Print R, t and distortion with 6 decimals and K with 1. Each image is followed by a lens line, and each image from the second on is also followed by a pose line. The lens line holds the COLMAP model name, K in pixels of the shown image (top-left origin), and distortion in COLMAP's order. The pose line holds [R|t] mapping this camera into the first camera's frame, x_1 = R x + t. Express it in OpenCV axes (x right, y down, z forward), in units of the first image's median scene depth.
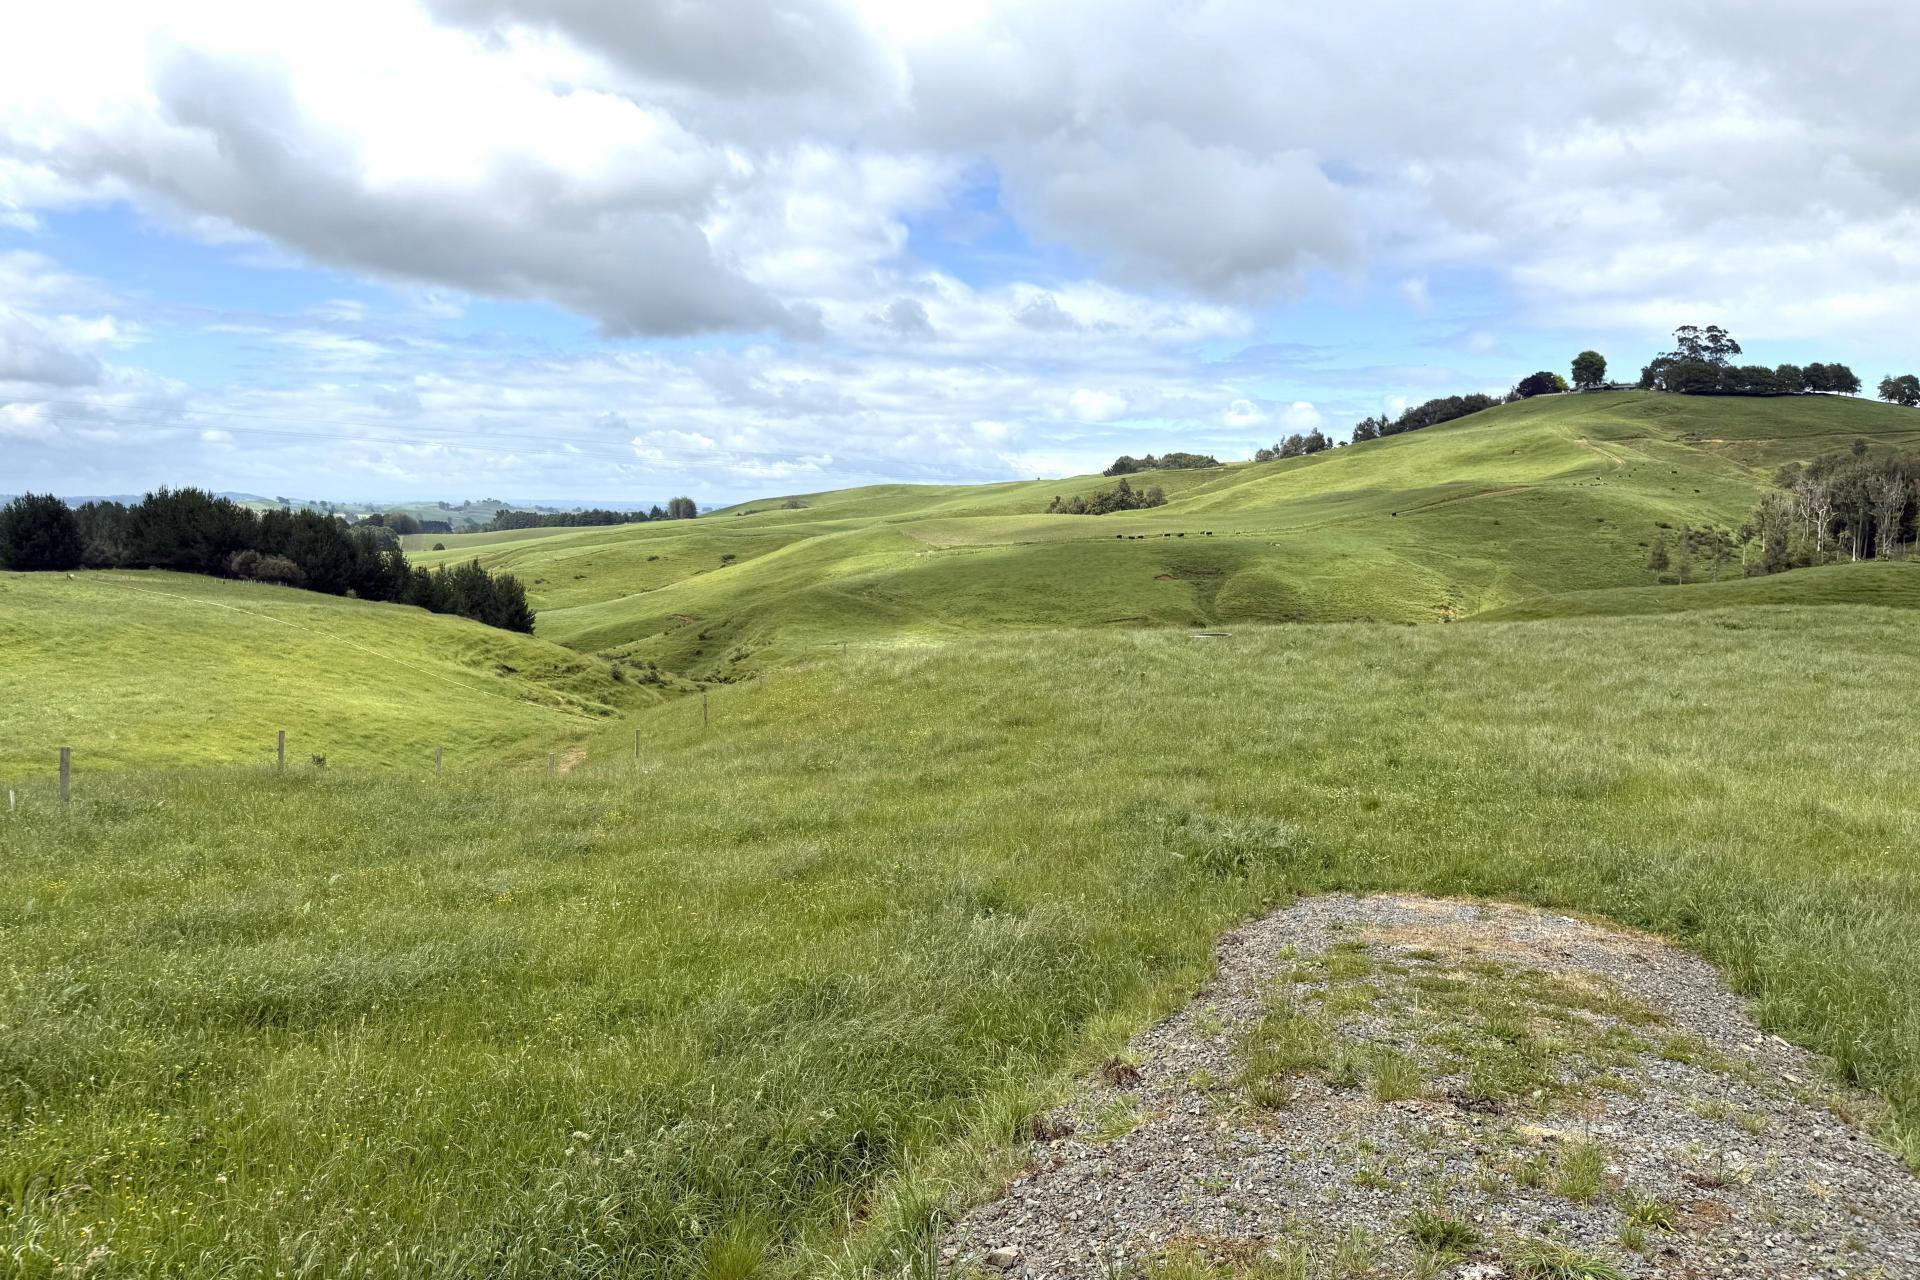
lens RADIAL K [[1339.4, 0, 966.5], [0, 1339.4, 652.7], [0, 0, 1]] dist [0.091008, -0.130494]
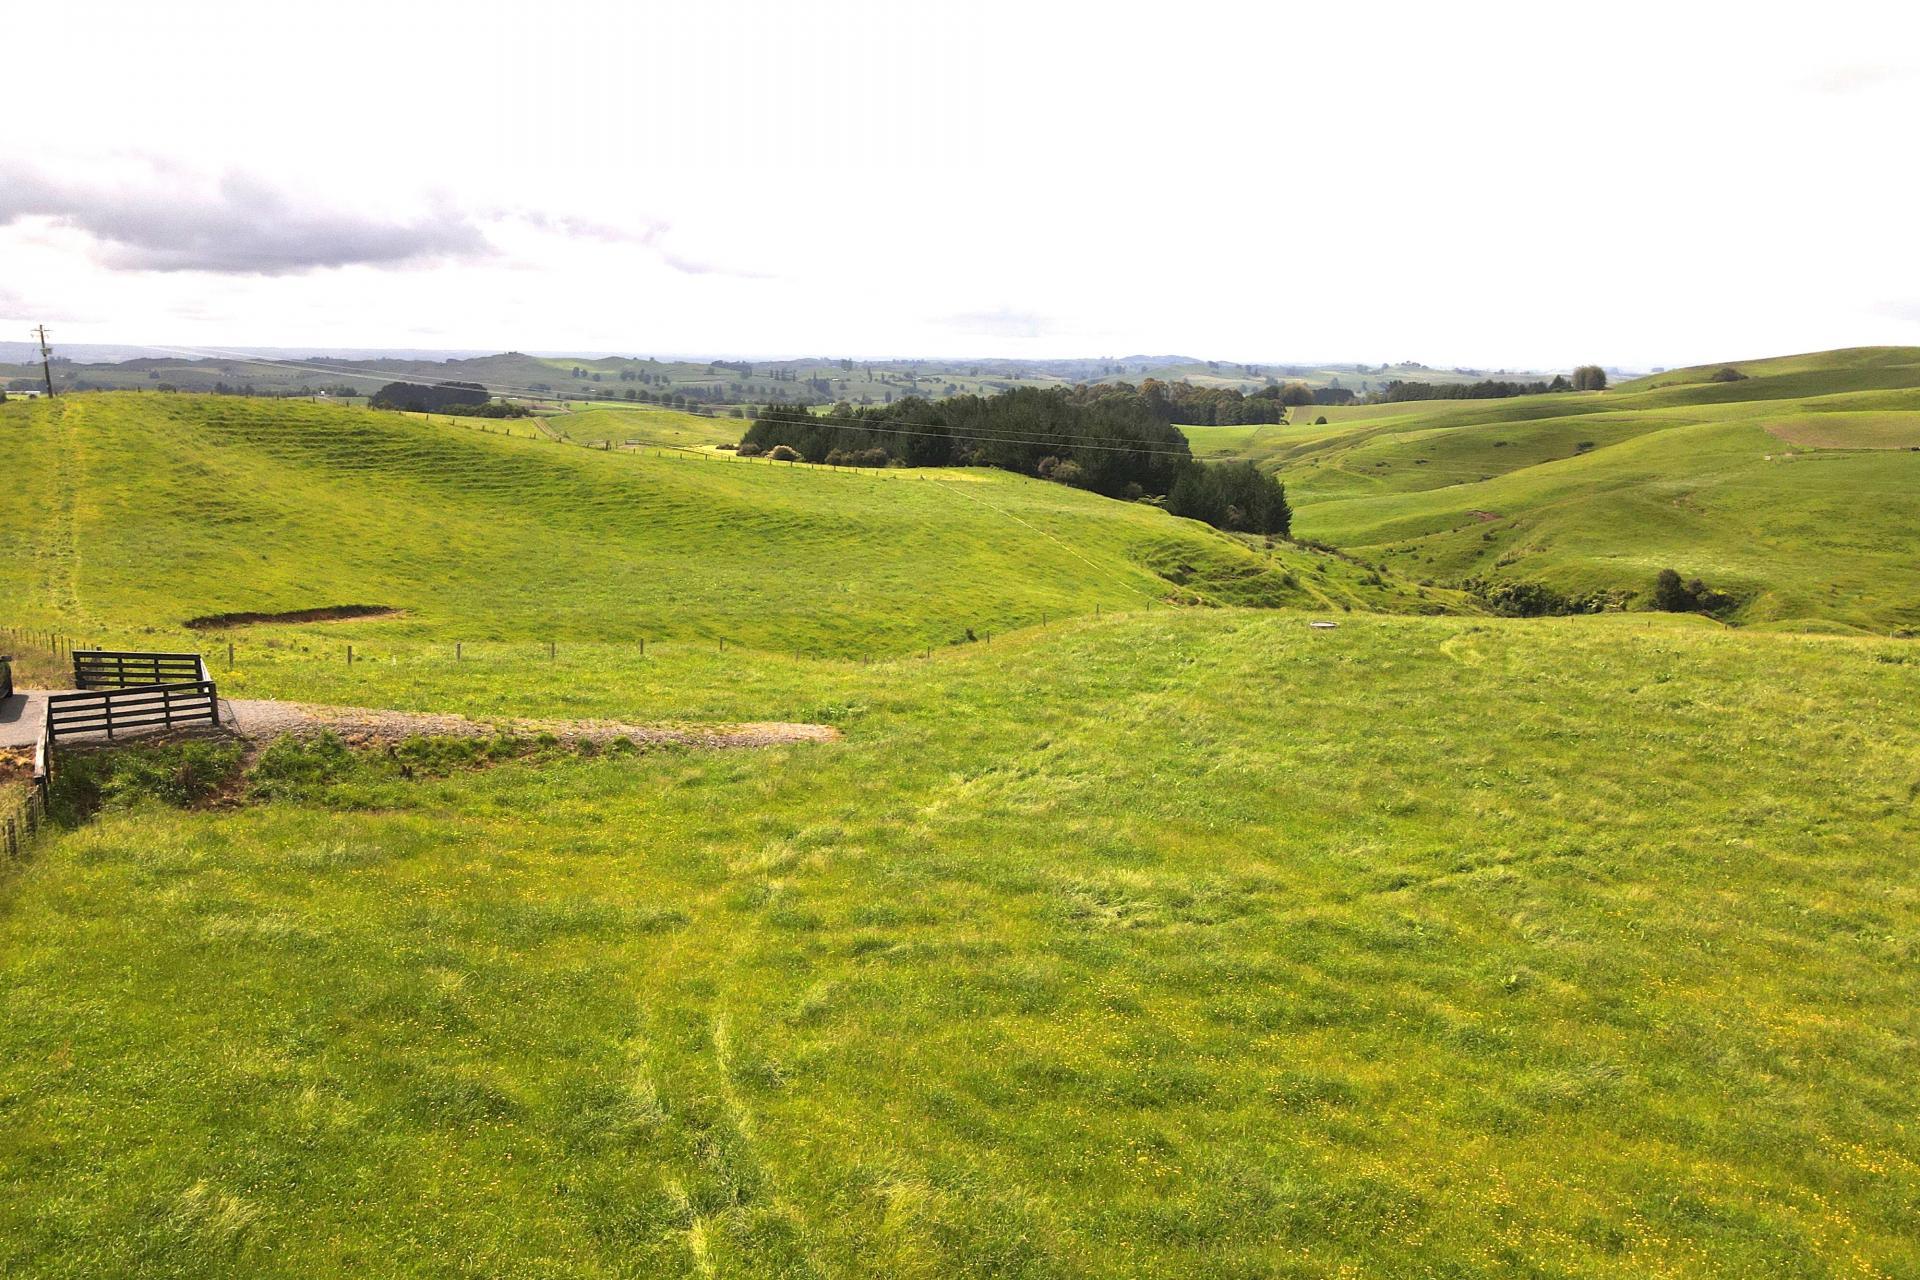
lens RADIAL K [[1423.1, 0, 952.6], [0, 1423.1, 620.6], [0, 0, 1]] dist [0.007044, 0.013042]
pose [[0.798250, 0.106855, -0.592773, 0.136996], [-0.065631, 0.993709, 0.090748, -0.023266], [0.598740, -0.033535, 0.800241, -0.091106]]
